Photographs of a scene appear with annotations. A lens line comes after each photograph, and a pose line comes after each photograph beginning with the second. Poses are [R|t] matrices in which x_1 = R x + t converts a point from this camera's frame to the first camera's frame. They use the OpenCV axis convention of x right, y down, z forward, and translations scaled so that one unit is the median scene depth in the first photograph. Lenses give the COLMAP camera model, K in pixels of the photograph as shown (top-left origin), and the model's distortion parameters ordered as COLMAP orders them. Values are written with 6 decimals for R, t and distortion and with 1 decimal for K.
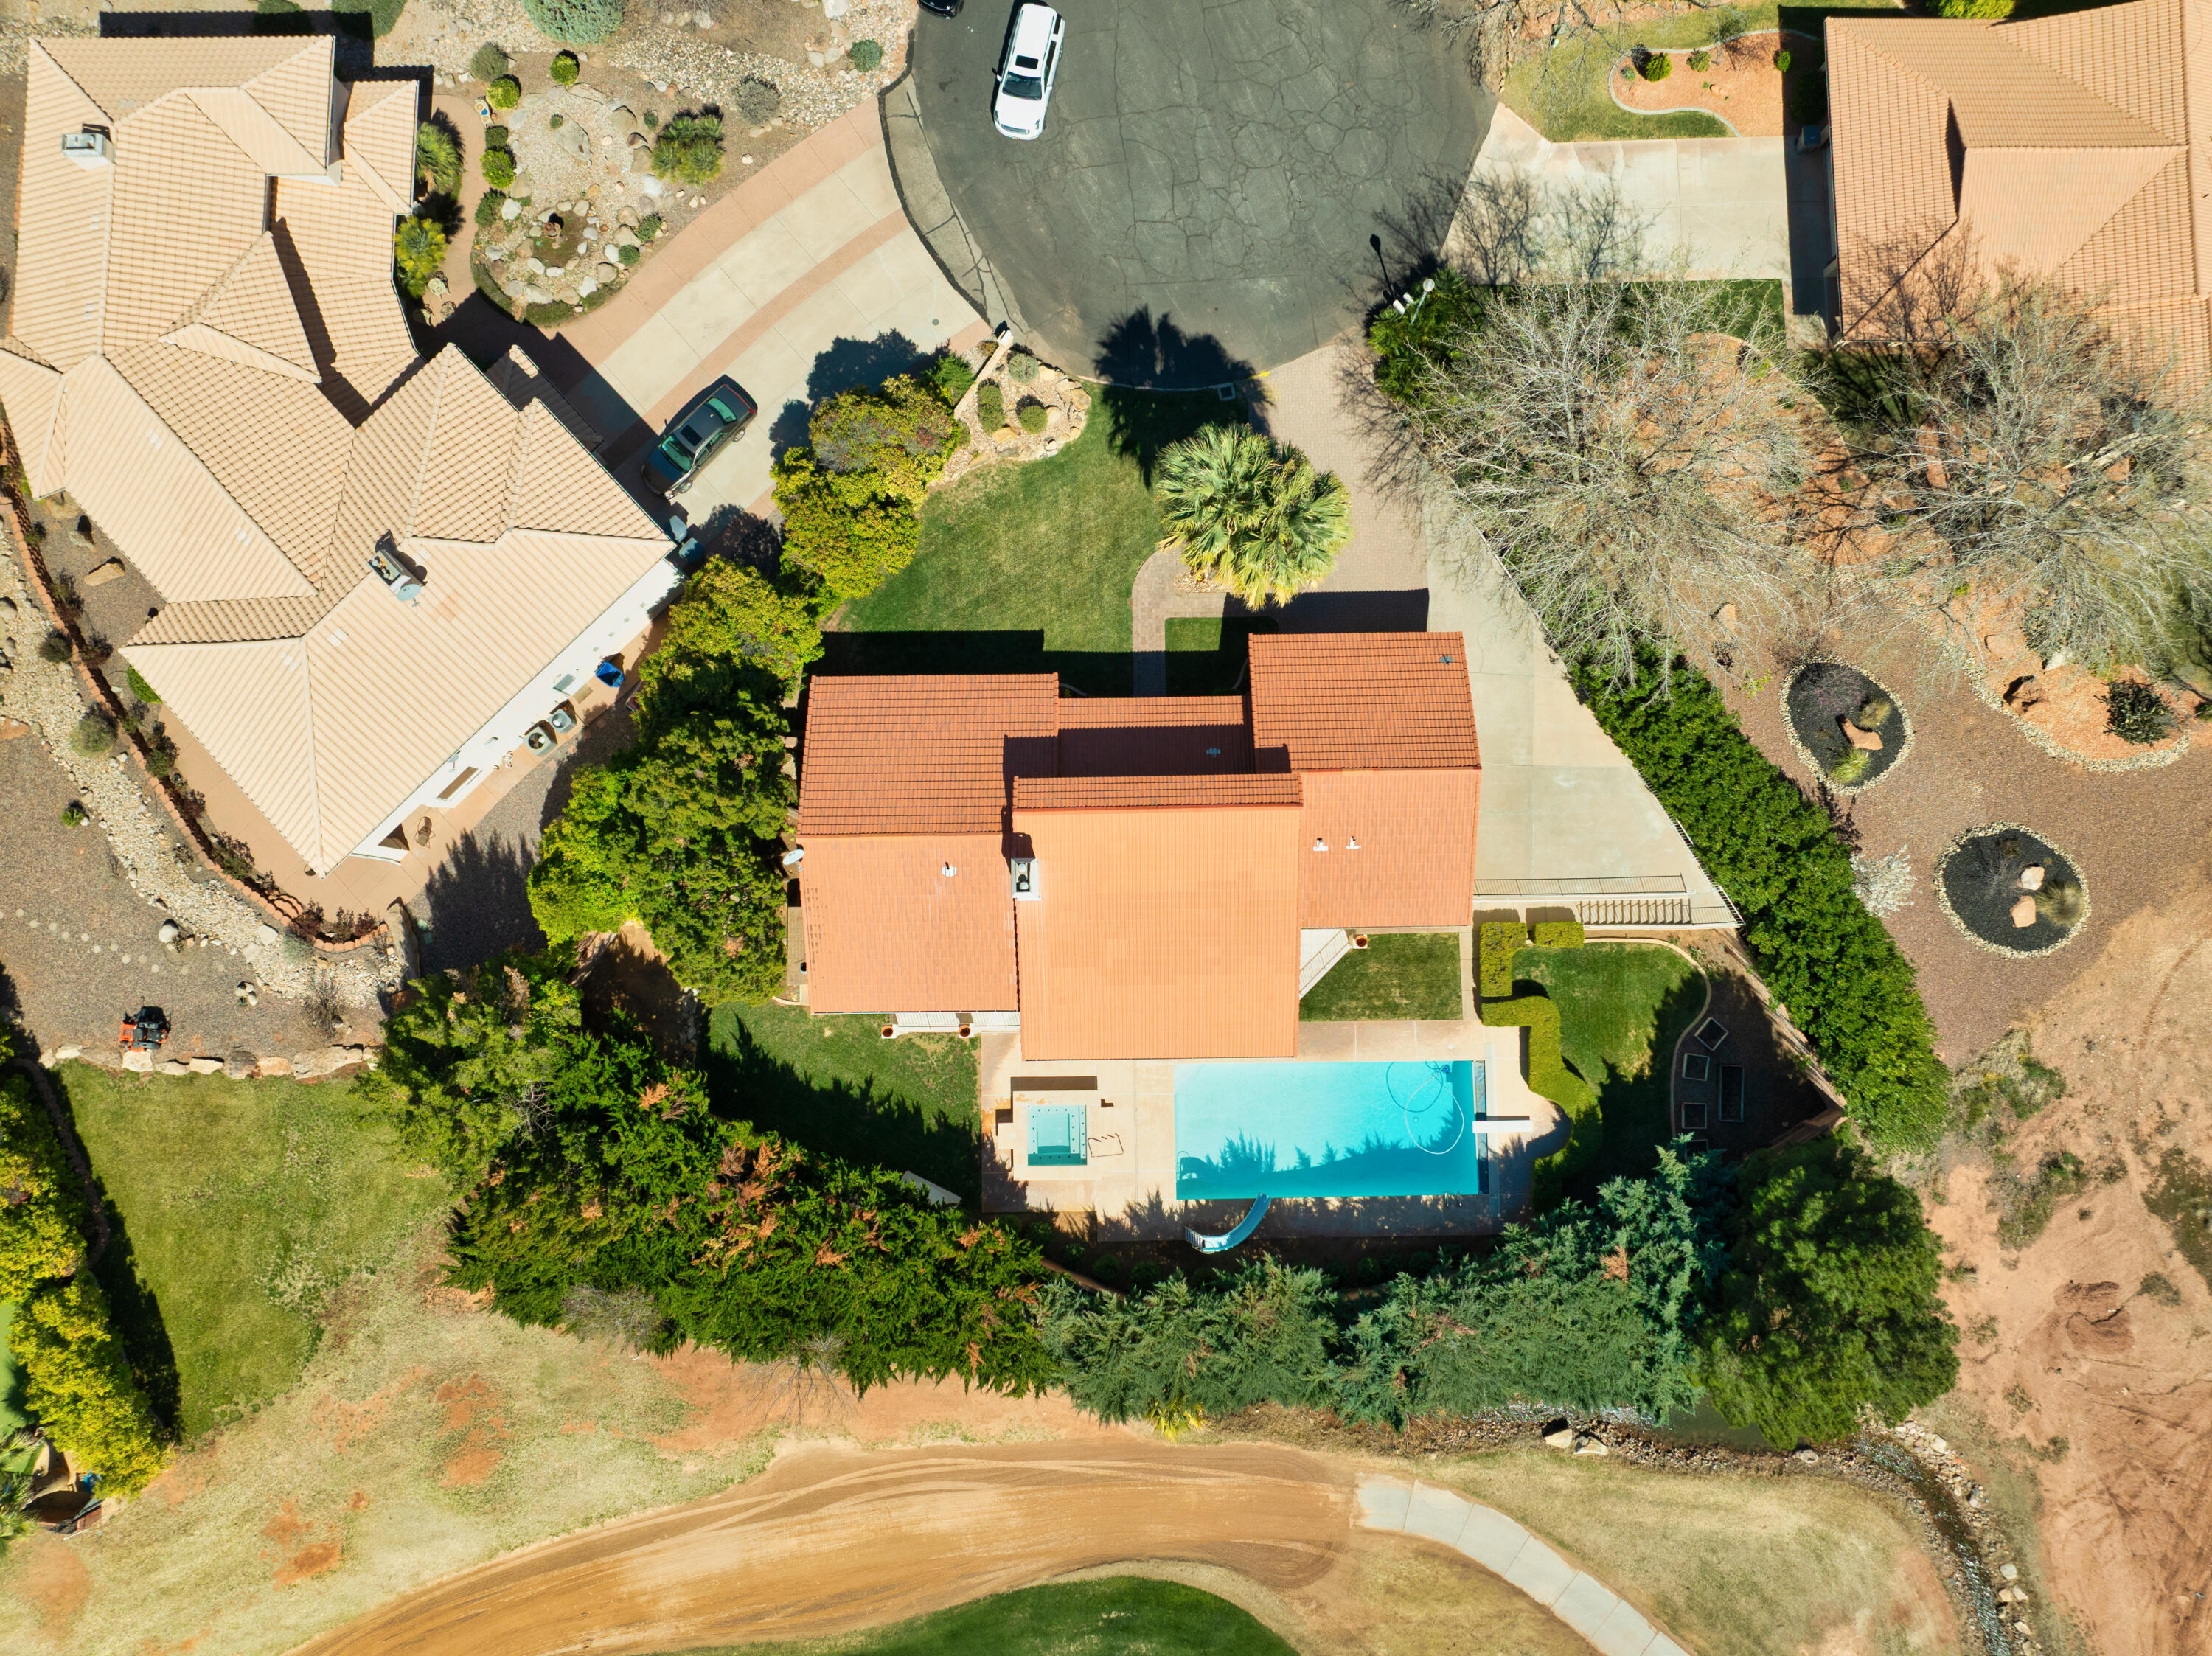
lens RADIAL K [[1567.3, 0, 1109.4], [0, 1567.3, 819.6], [0, 0, 1]] dist [-0.046320, 0.005365]
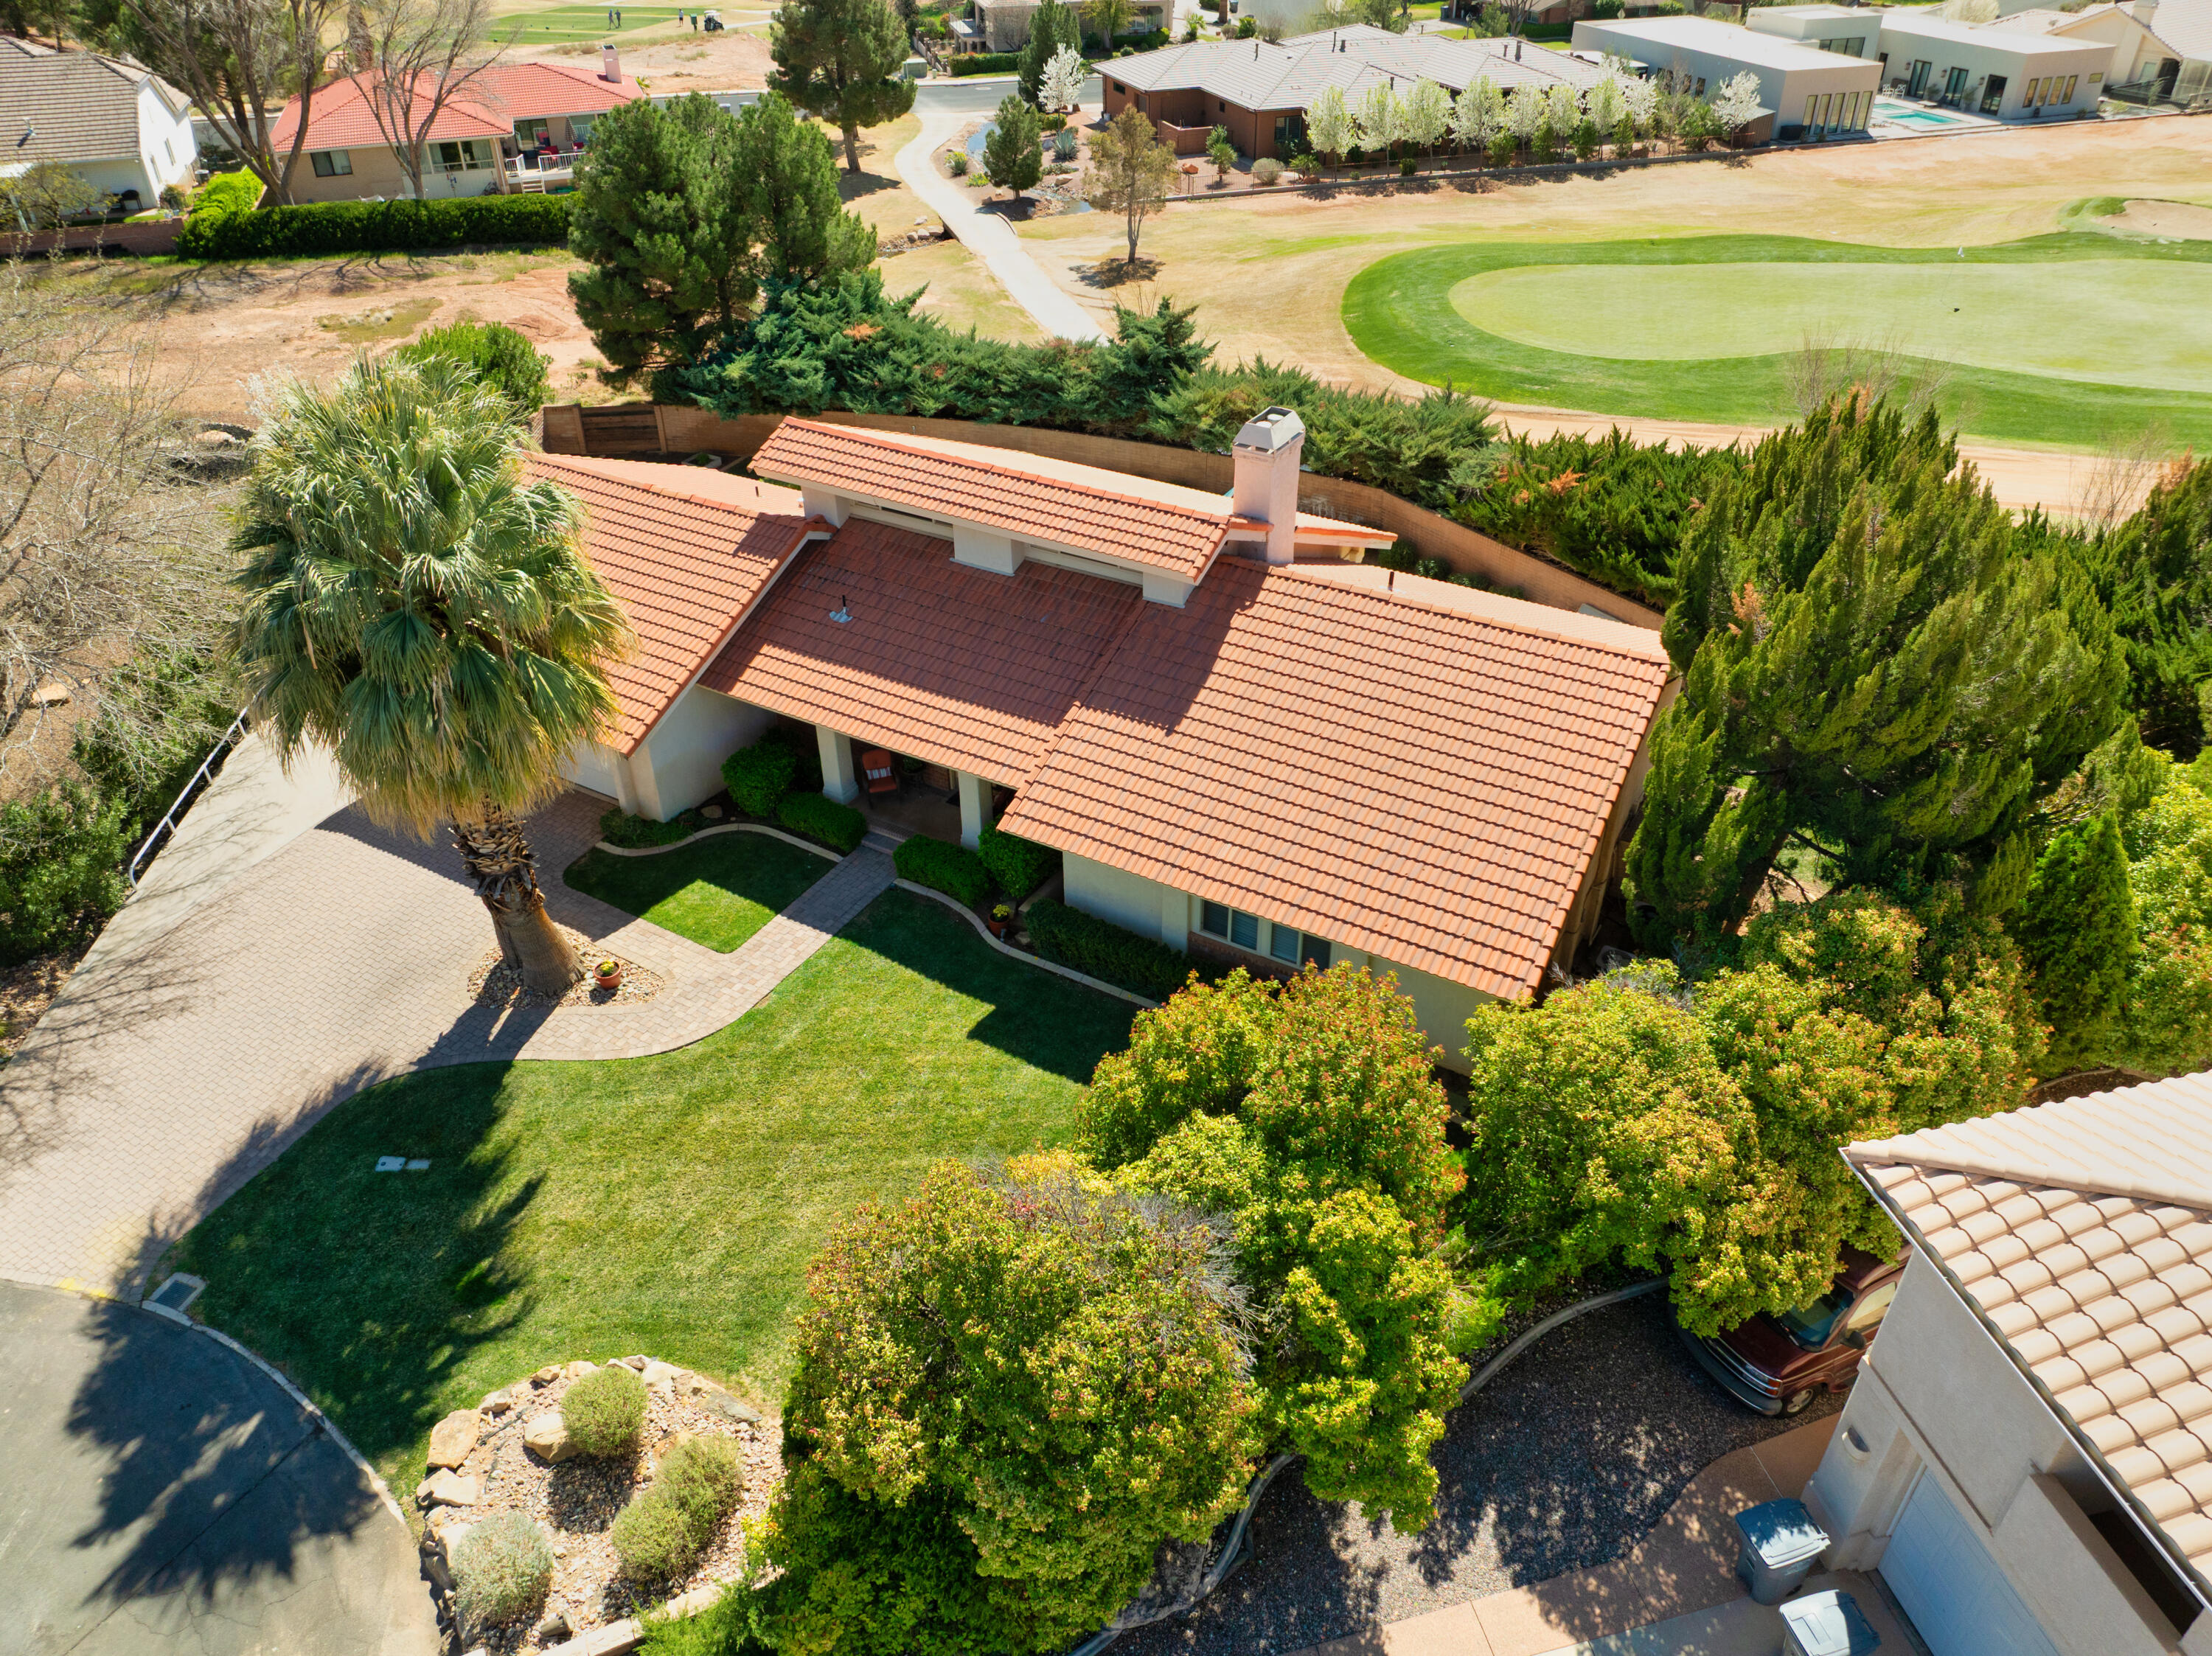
lens RADIAL K [[1513.0, 0, 1096.6], [0, 1513.0, 830.3], [0, 0, 1]] dist [-0.045034, 0.004255]
pose [[-0.857456, -0.298972, 0.418789, -0.231099], [0.513518, -0.445500, 0.733368, -0.385115], [-0.032686, 0.843887, 0.535524, 0.733613]]
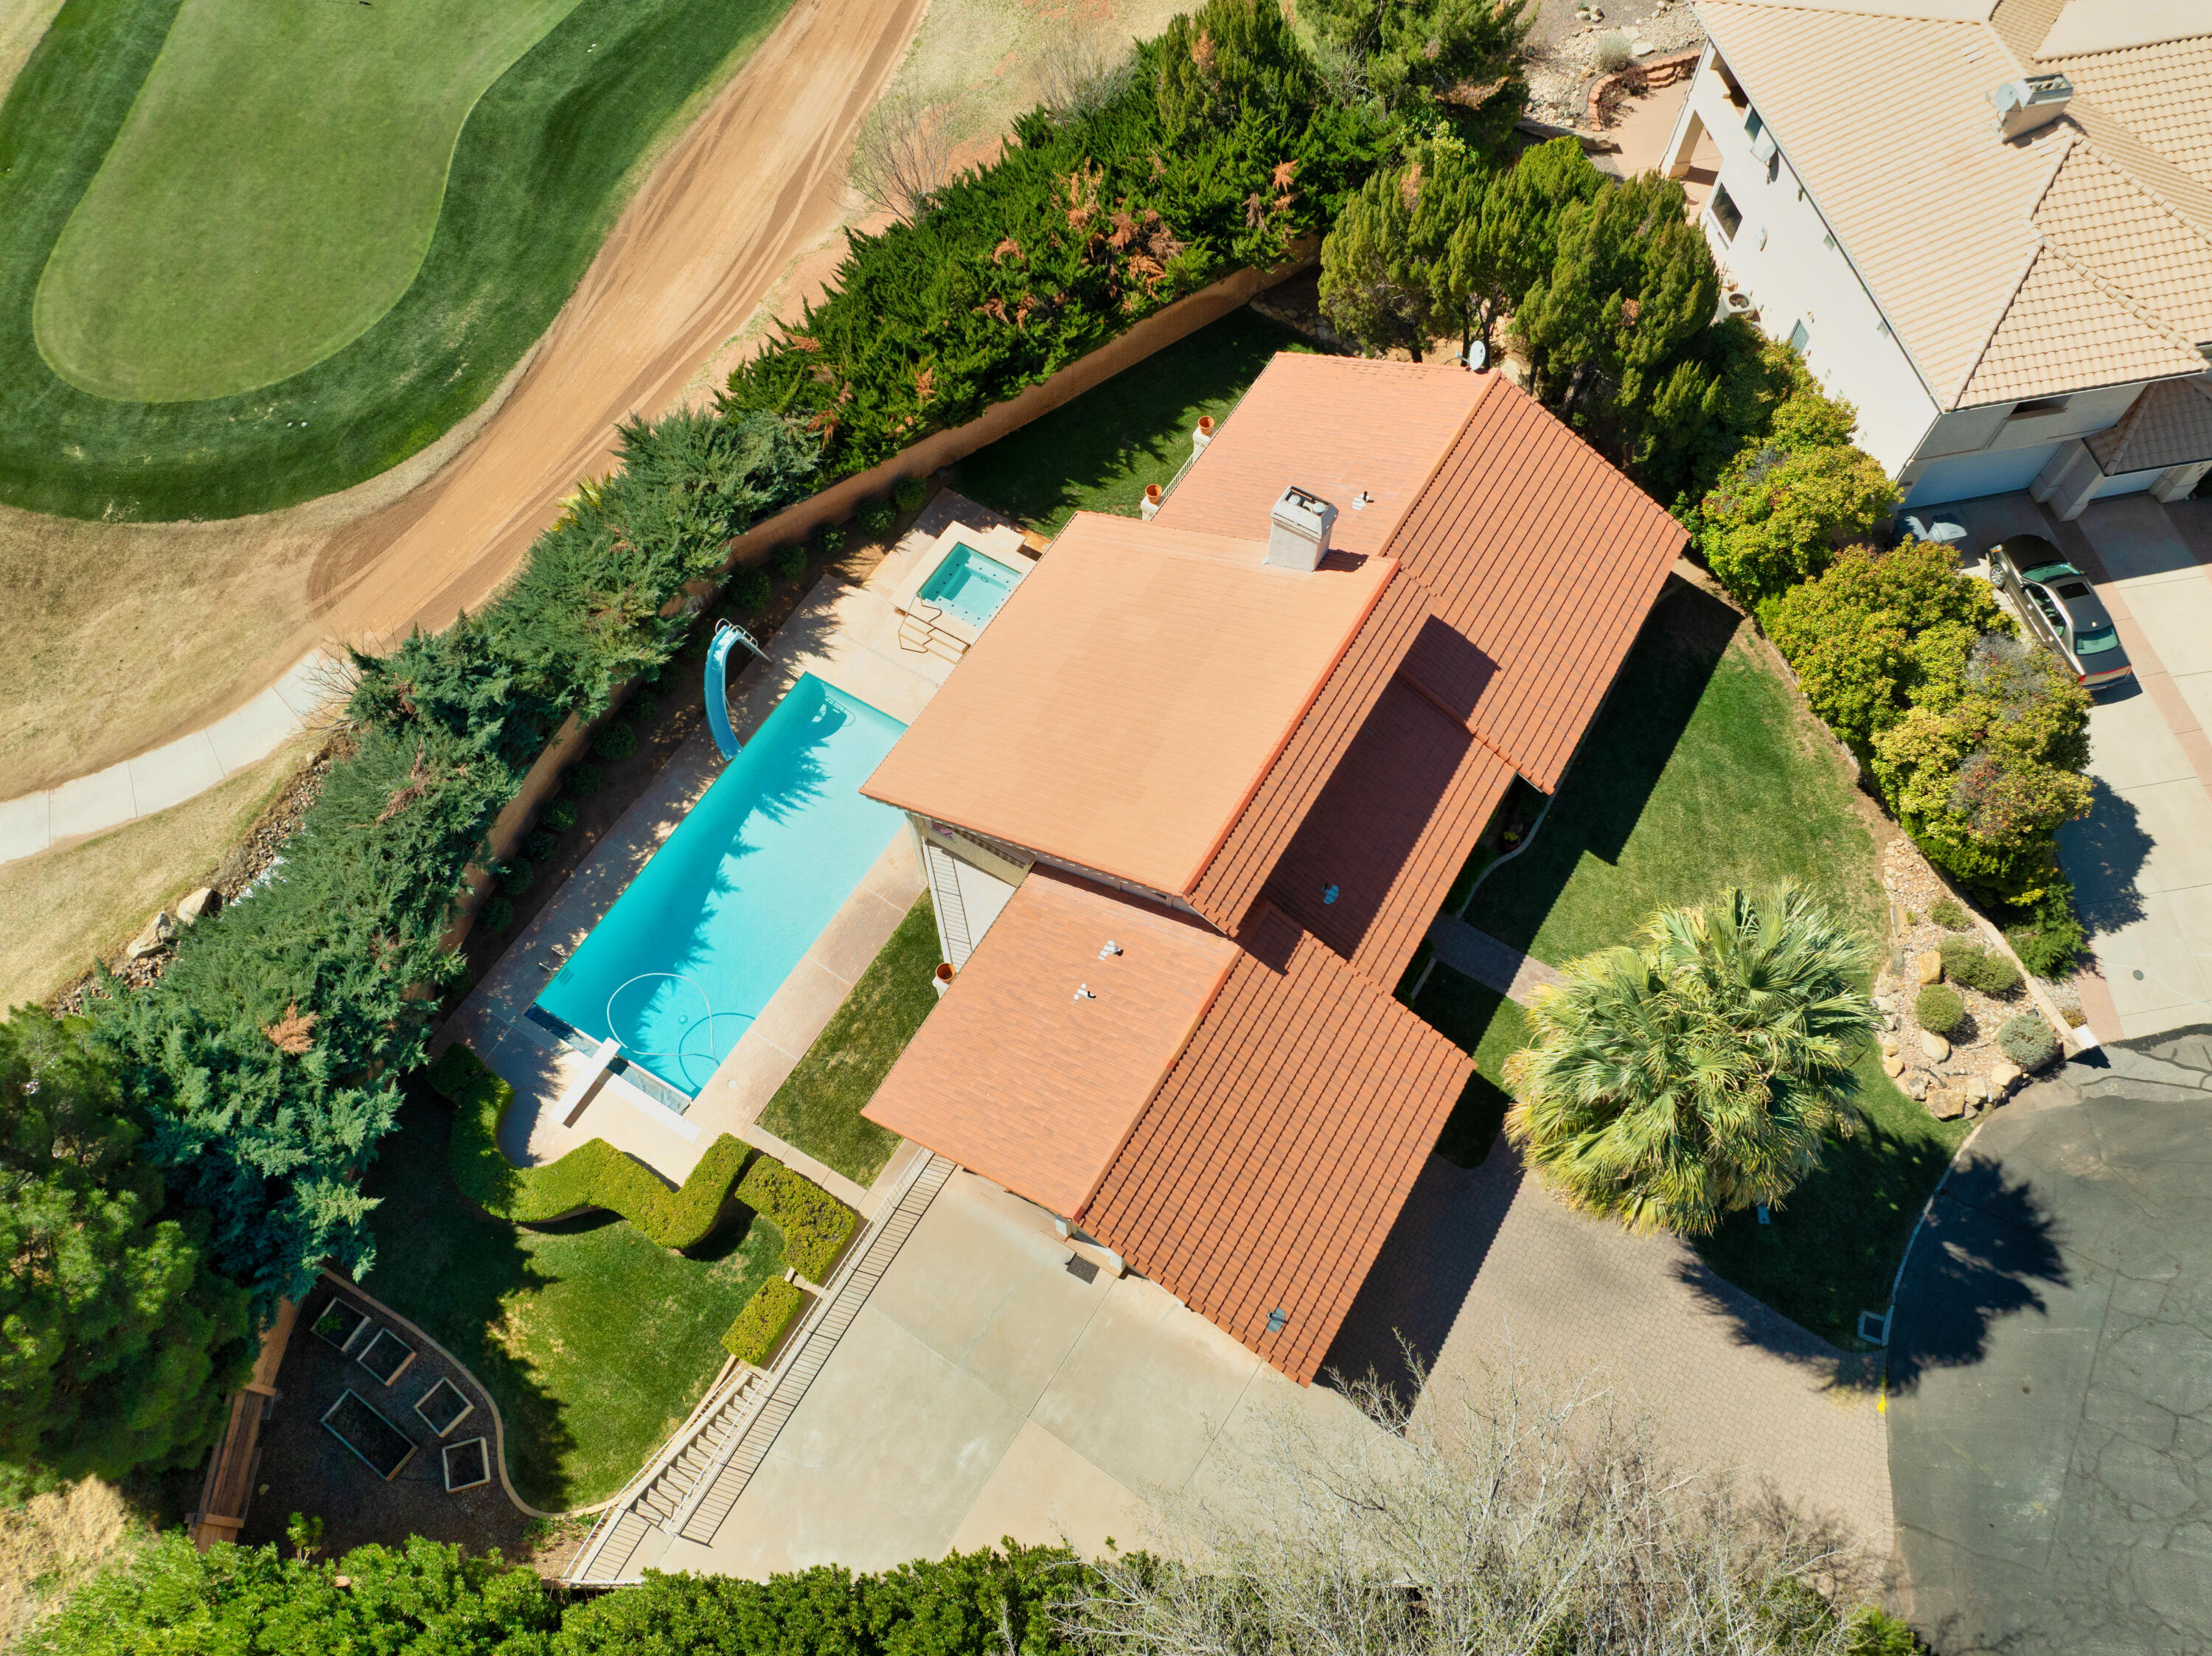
lens RADIAL K [[1572.7, 0, 1113.5], [0, 1572.7, 821.9], [0, 0, 1]] dist [-0.052622, 0.016235]
pose [[-0.530946, 0.748301, -0.397671, 0.316250], [-0.844394, -0.427656, 0.322658, -0.148626], [0.071379, 0.507105, 0.858923, 0.419404]]
